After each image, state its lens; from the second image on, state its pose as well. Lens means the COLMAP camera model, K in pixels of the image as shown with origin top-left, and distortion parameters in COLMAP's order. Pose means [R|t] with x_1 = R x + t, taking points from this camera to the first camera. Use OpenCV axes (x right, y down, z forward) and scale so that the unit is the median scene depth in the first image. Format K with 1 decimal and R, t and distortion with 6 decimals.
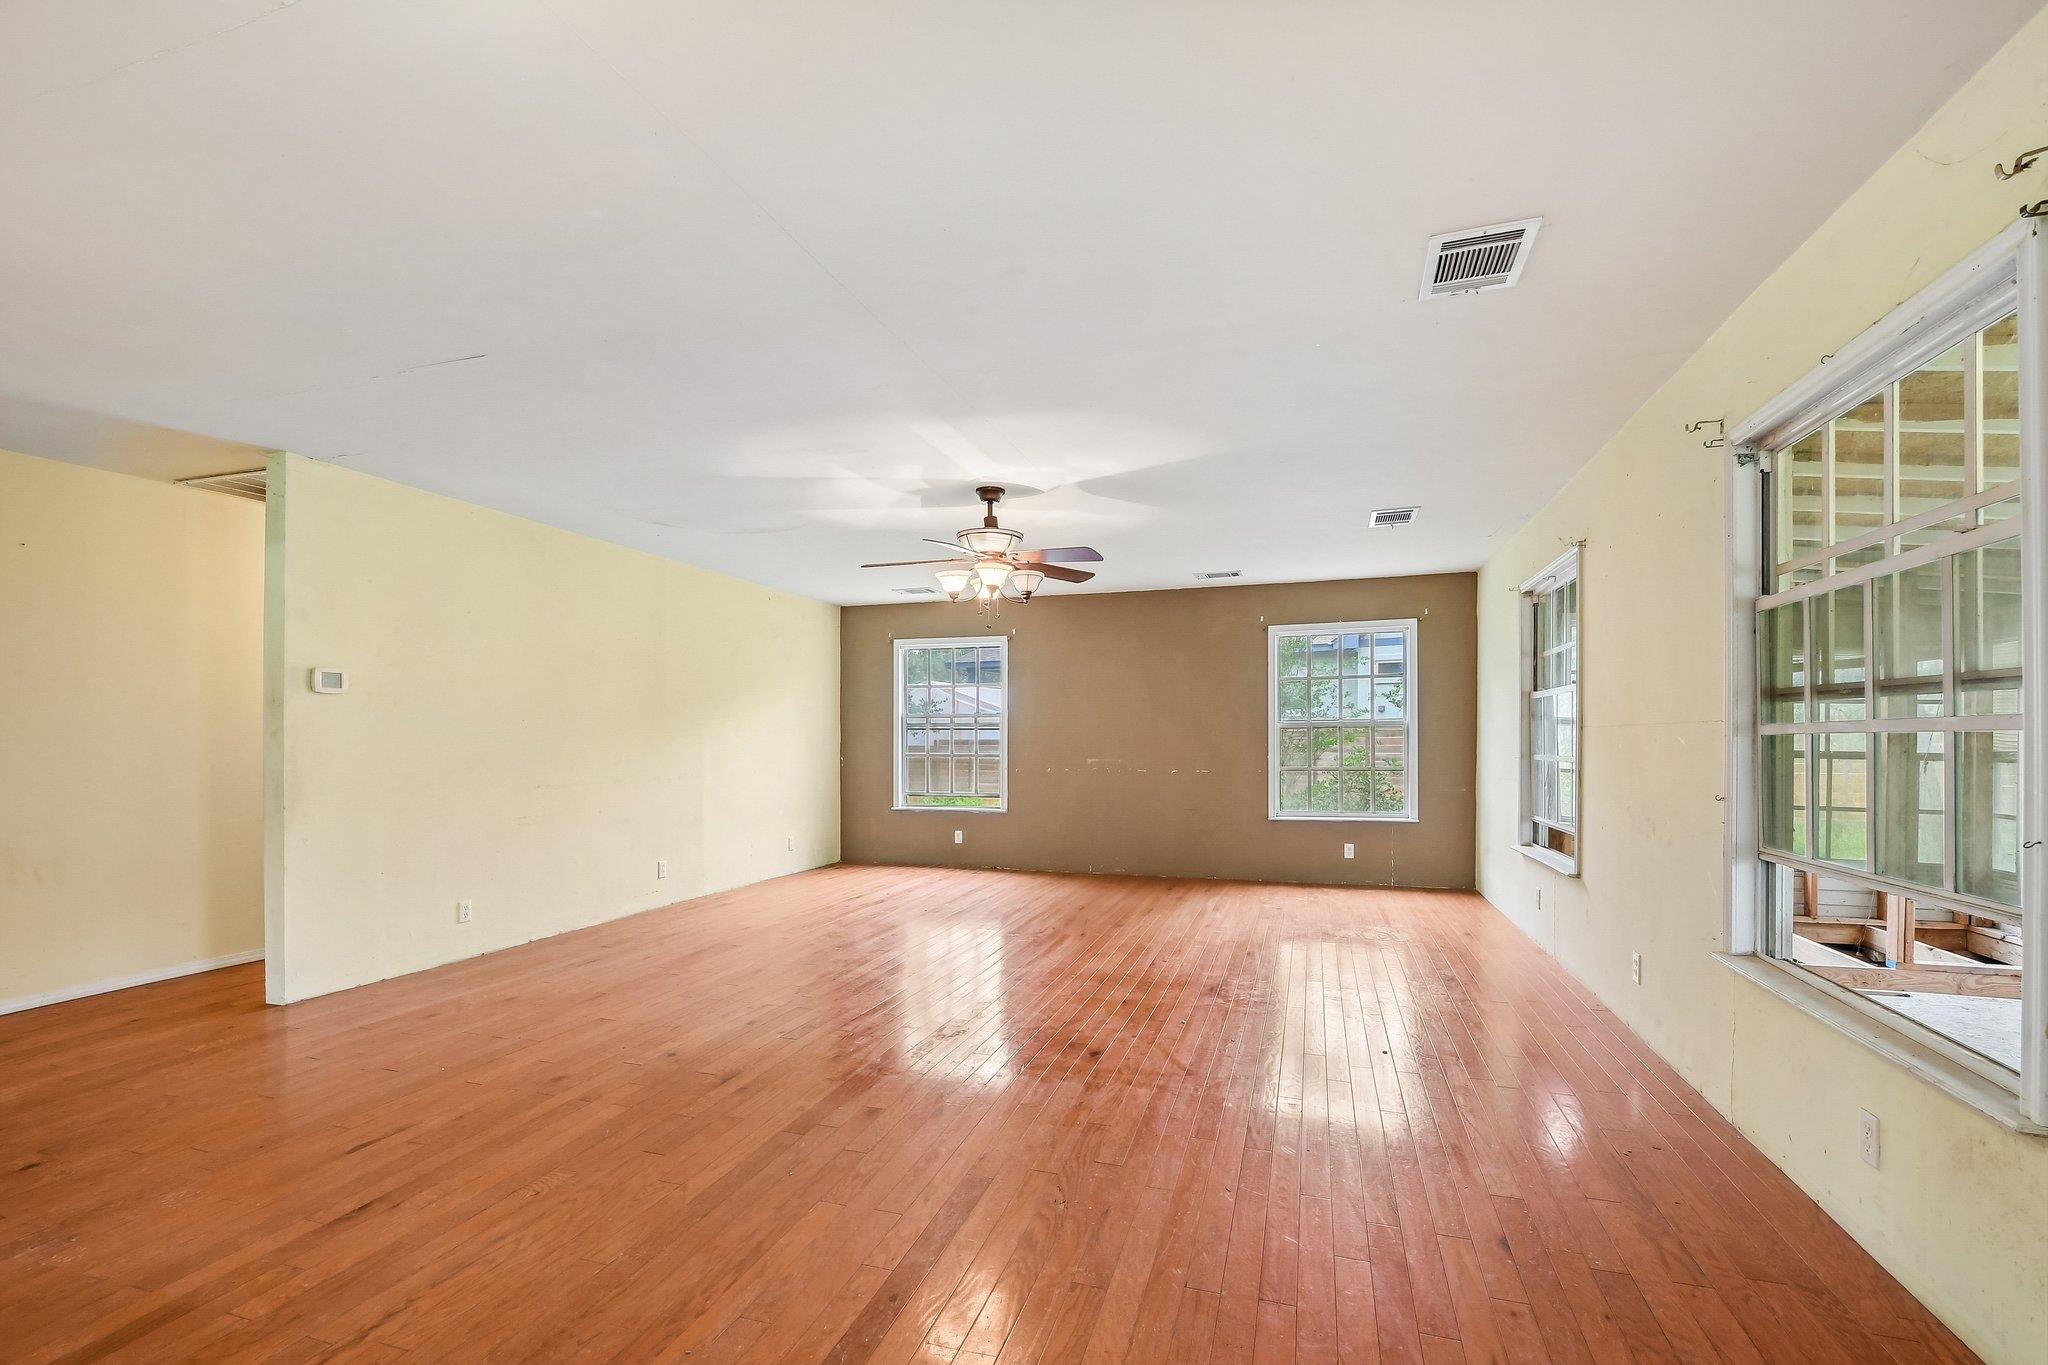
lens RADIAL K [[906.5, 0, 1016.5], [0, 906.5, 744.2], [0, 0, 1]] dist [-0.003721, -0.000569]
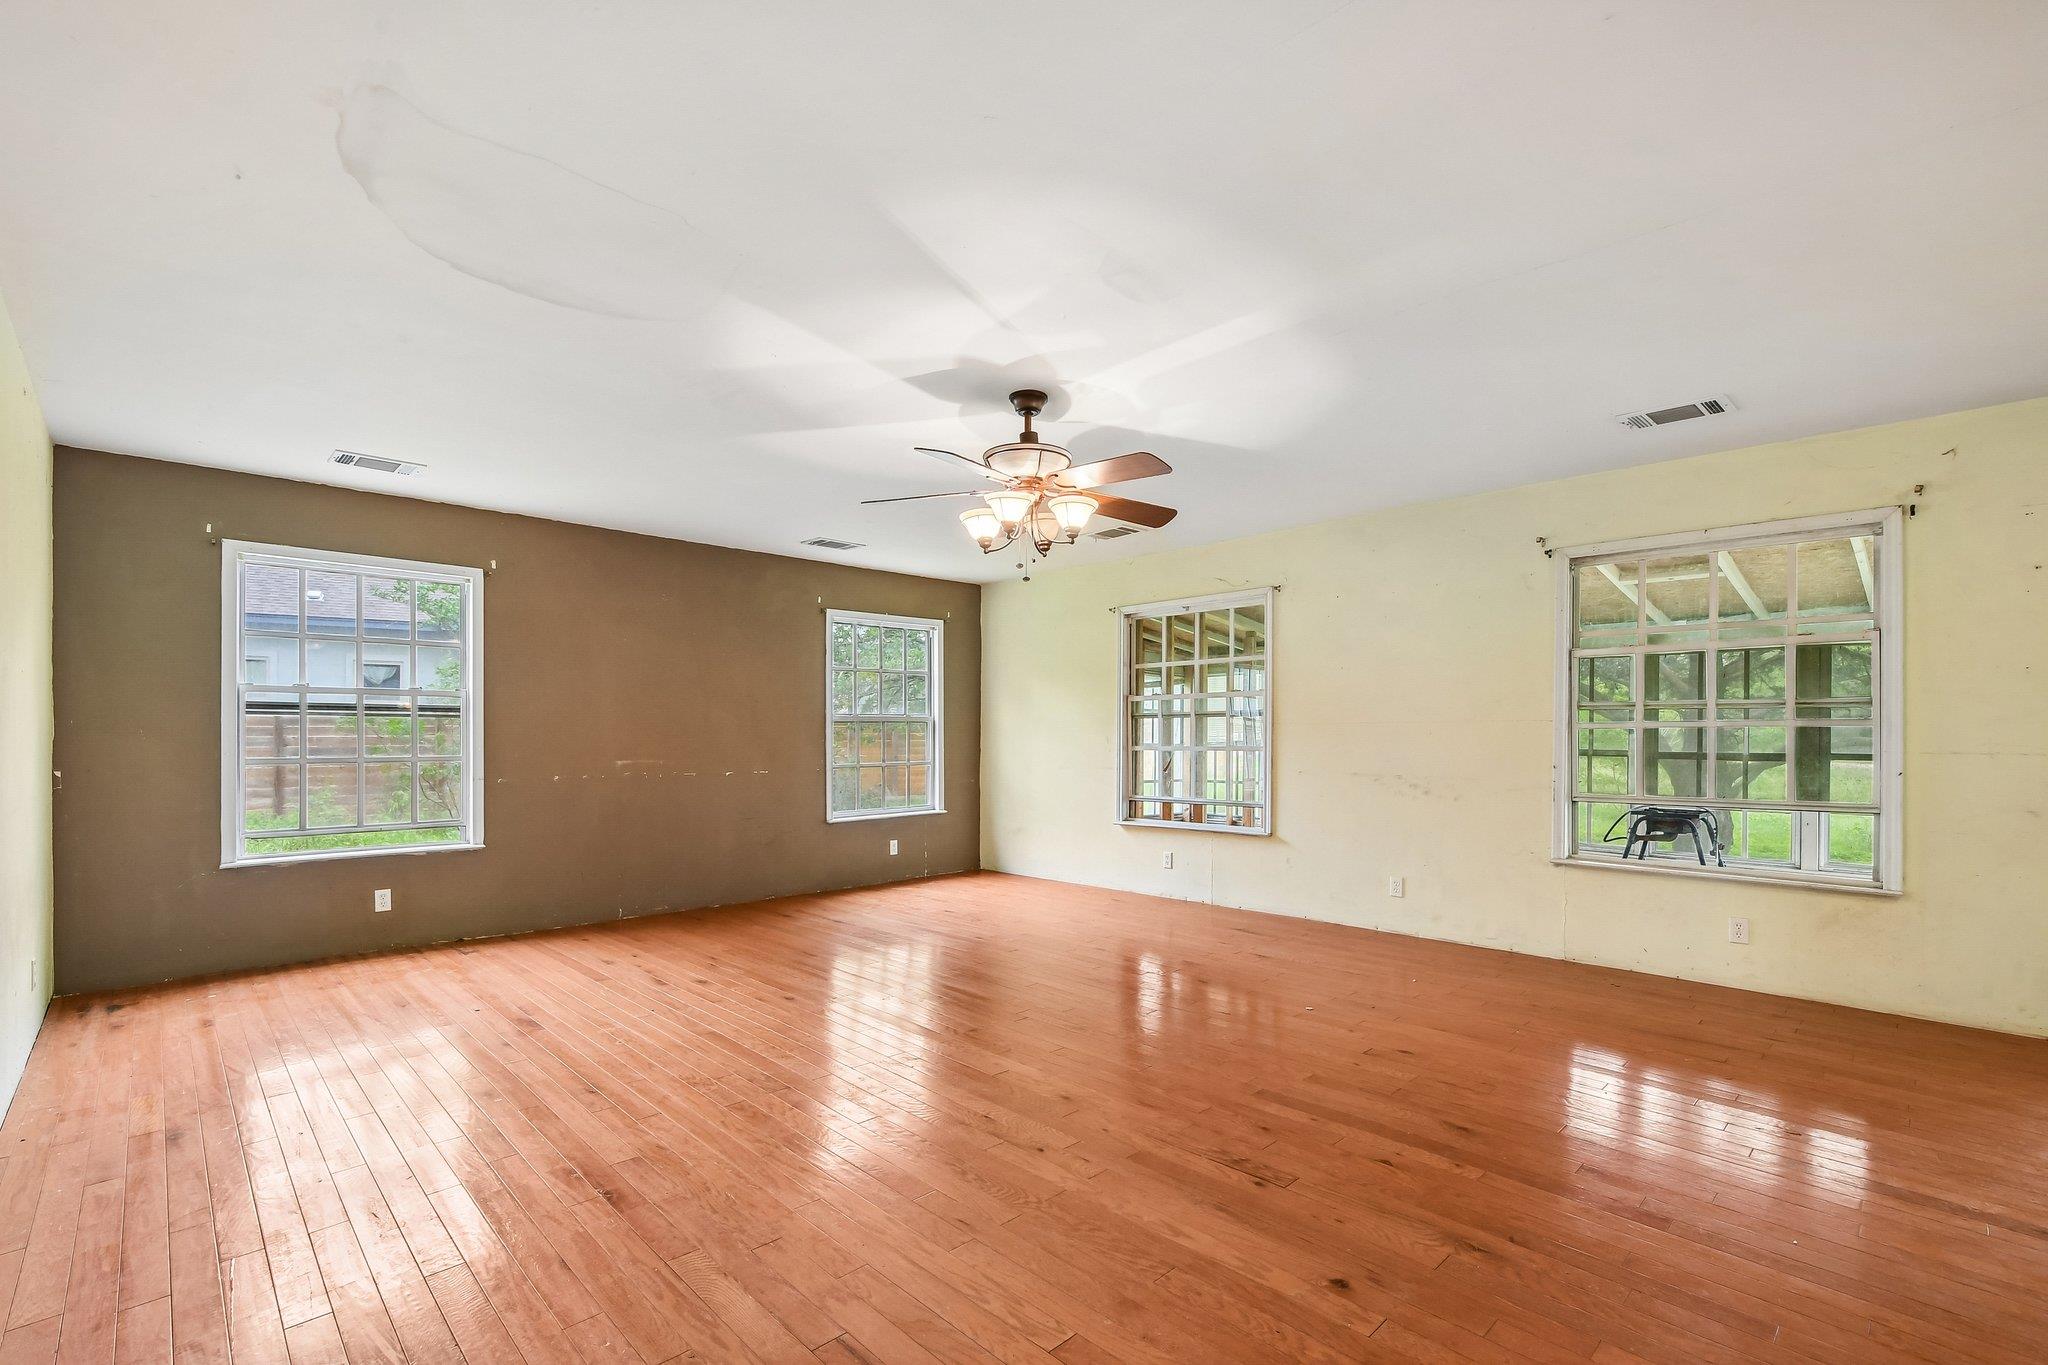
lens RADIAL K [[906.5, 0, 1016.5], [0, 906.5, 744.2], [0, 0, 1]] dist [-0.003721, -0.000569]
pose [[0.455874, -0.008030, 0.890008, -0.458190], [0.005277, 0.999966, 0.006319, 0.000826], [-0.890029, 0.001816, 0.455900, 0.434753]]
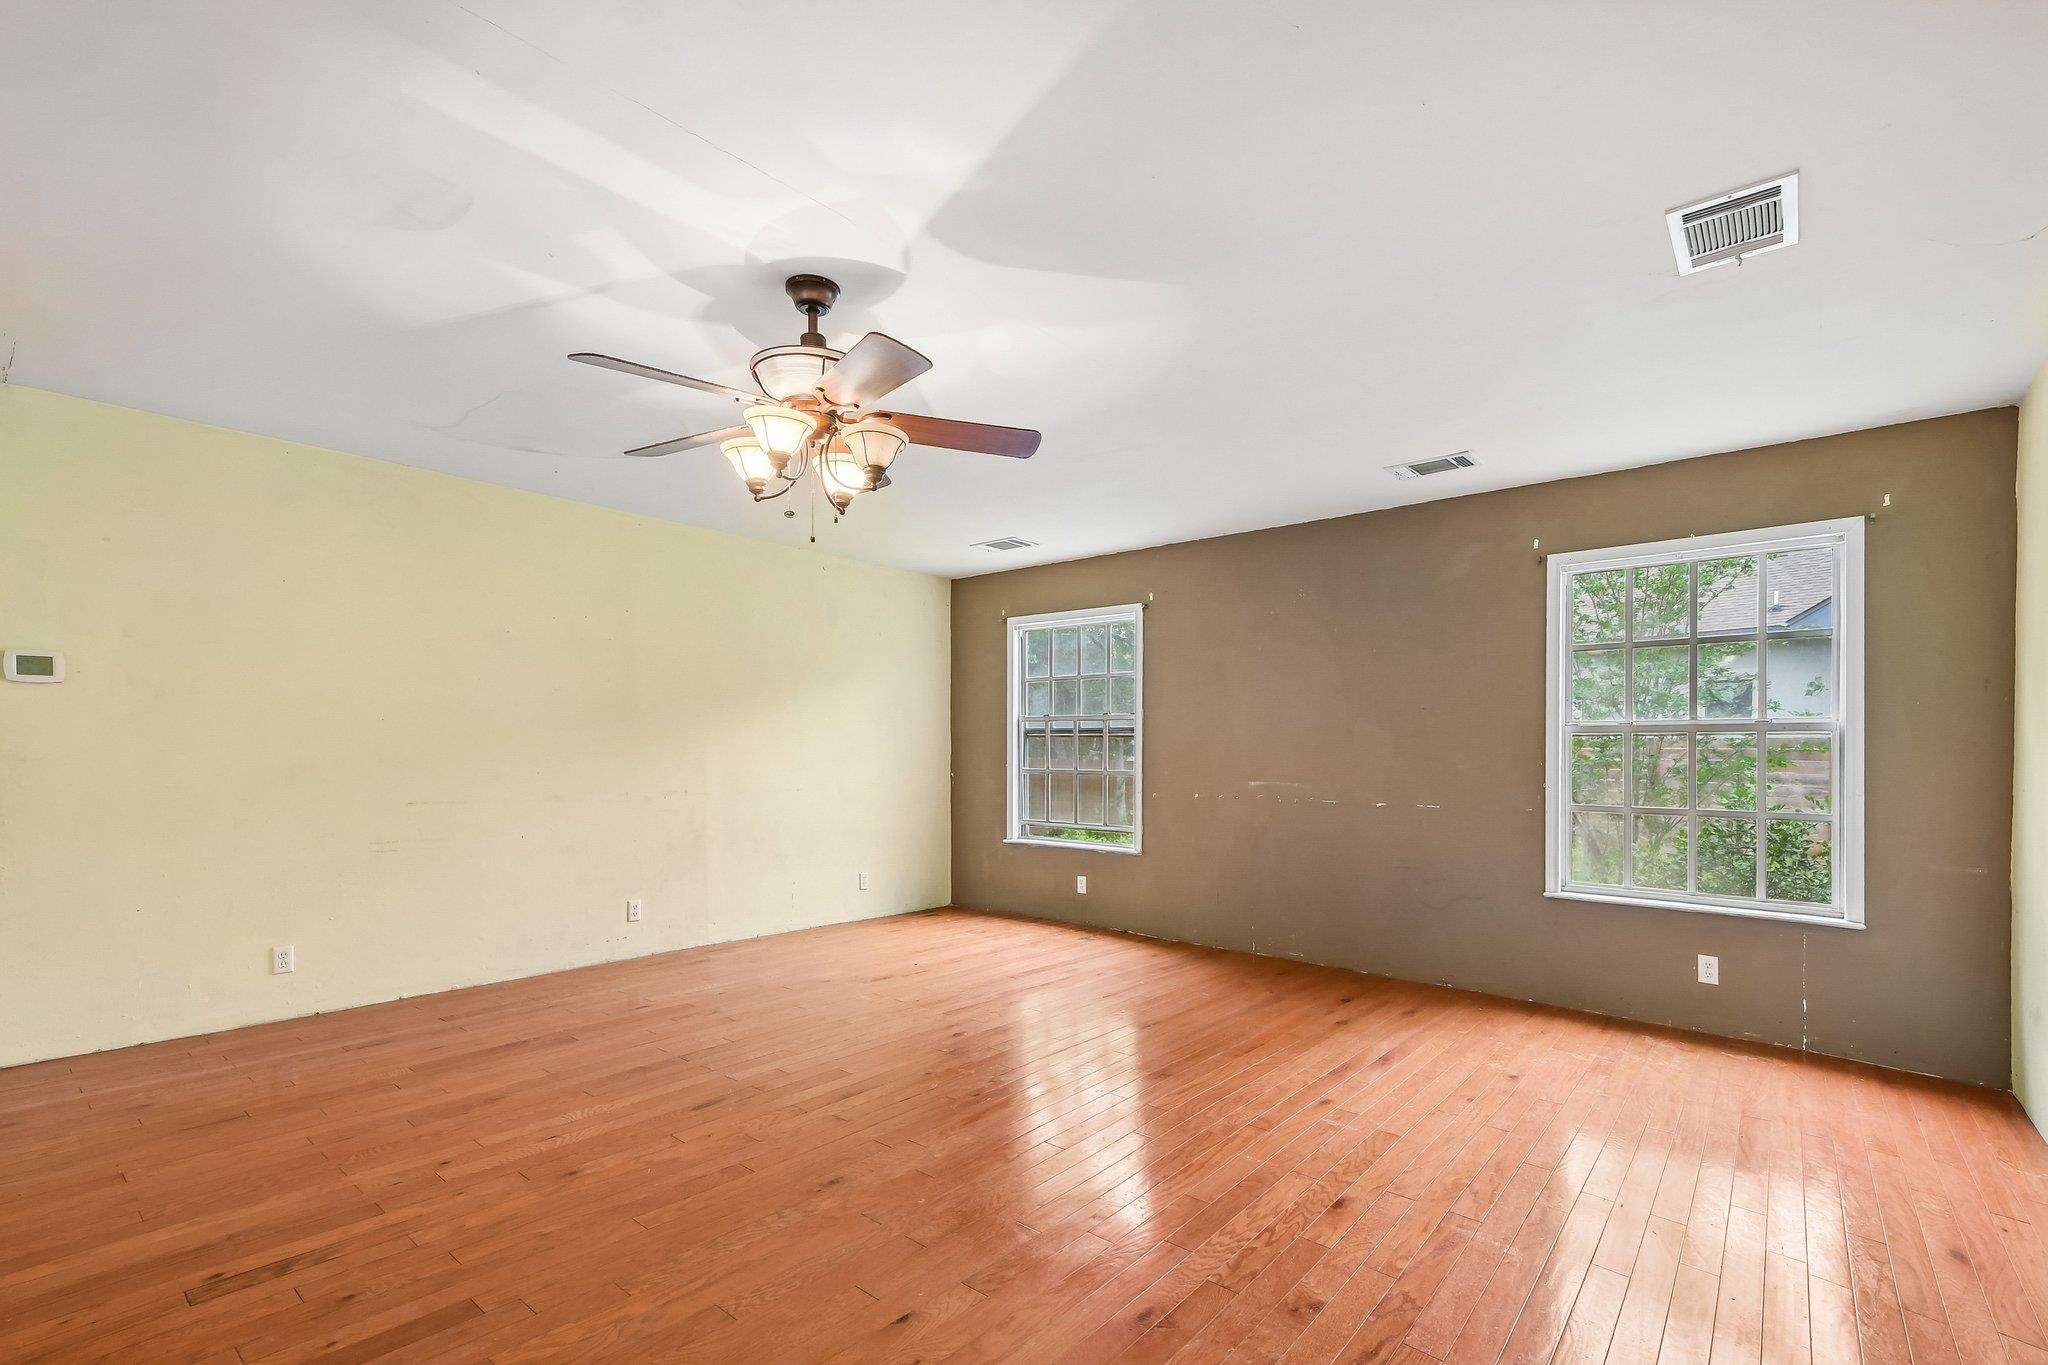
lens RADIAL K [[926.4, 0, 1016.8], [0, 926.4, 744.8], [0, 0, 1]] dist [0.002079, -0.000270]
pose [[0.925291, 0.008026, -0.379172, 0.196281], [-0.014744, 0.999782, -0.014817, 0.002165], [0.378971, 0.019301, 0.925207, 0.345919]]
